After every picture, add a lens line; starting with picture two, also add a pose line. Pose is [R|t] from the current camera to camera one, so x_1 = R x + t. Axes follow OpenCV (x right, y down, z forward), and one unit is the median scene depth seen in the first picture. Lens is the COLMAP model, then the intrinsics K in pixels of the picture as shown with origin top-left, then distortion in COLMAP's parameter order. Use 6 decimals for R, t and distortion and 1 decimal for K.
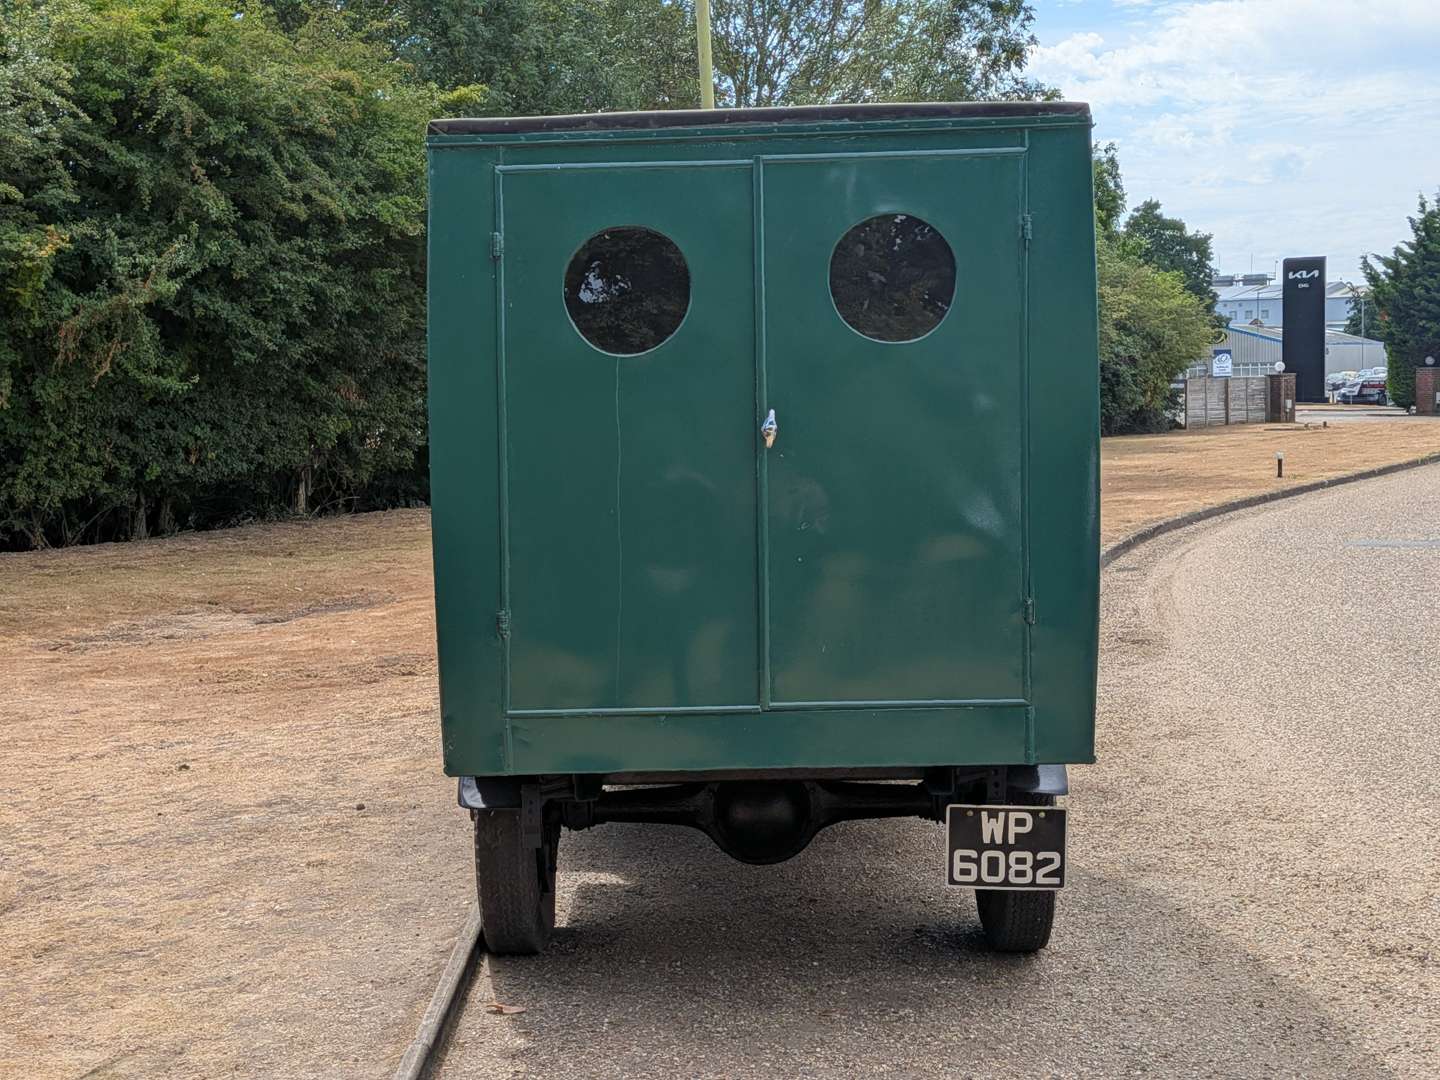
lens RADIAL K [[2062.2, 0, 674.1], [0, 2062.2, 548.1], [0, 0, 1]] dist [0.115023, -0.064573]
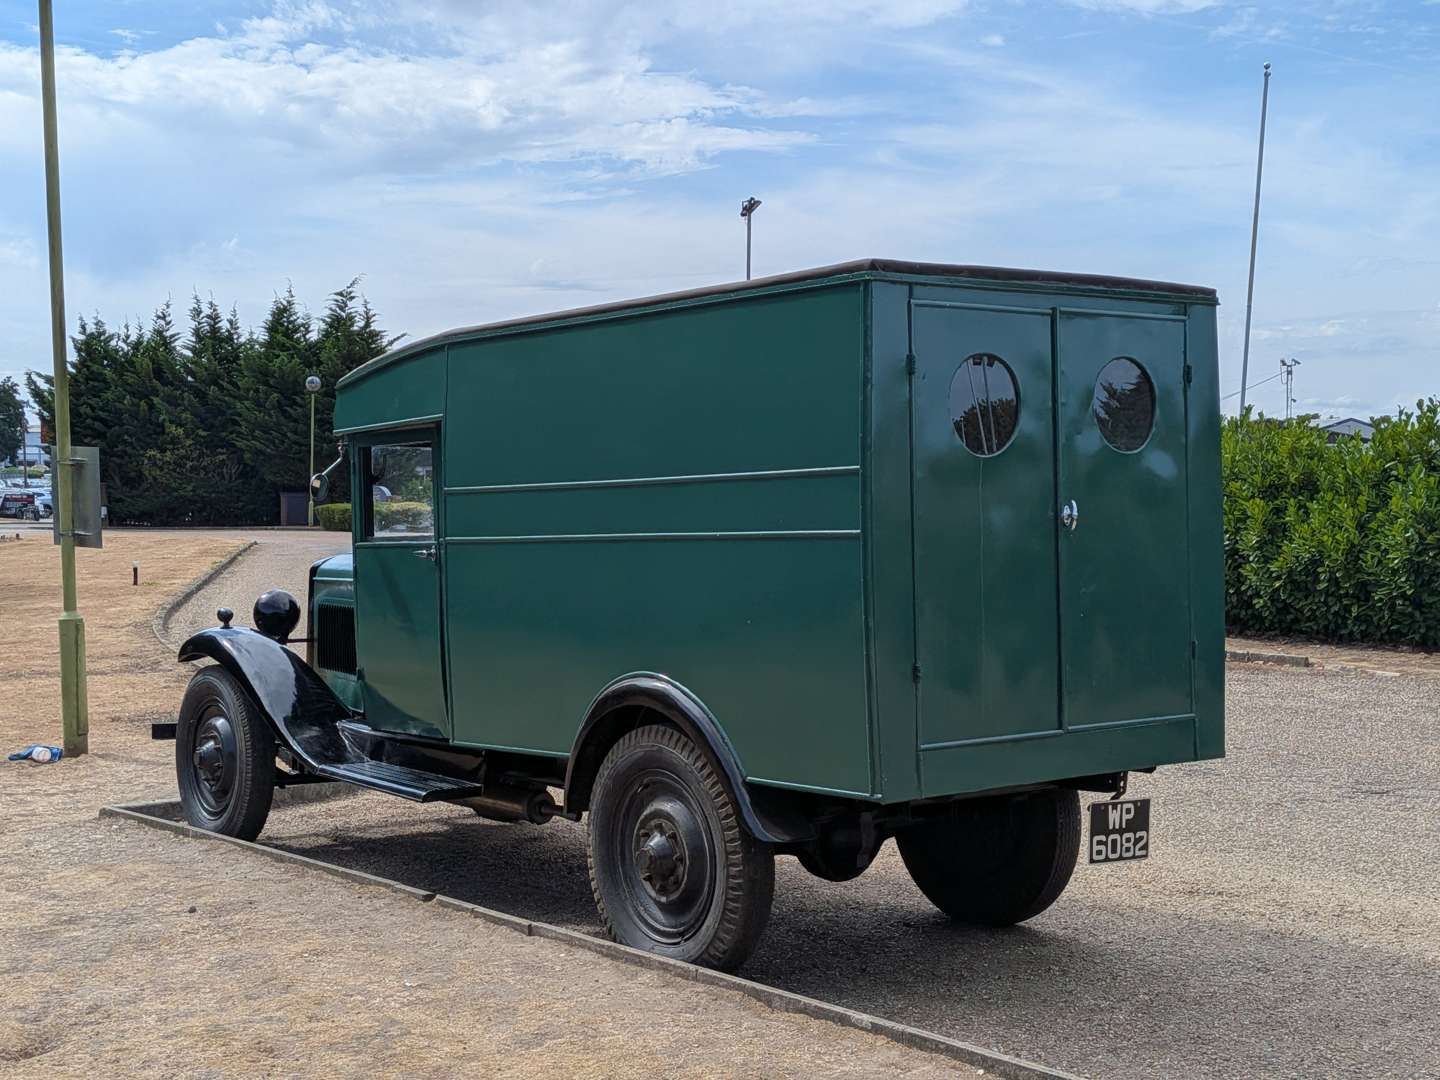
lens RADIAL K [[2087.2, 0, 720.0], [0, 2087.2, 540.0], [0, 0, 1]] dist [0.128103, -0.307466]
pose [[0.757737, 0.003550, 0.652551, -0.917432], [0.035274, 0.998300, -0.046391, 0.010970], [-0.651606, 0.058170, 0.756324, 0.133960]]
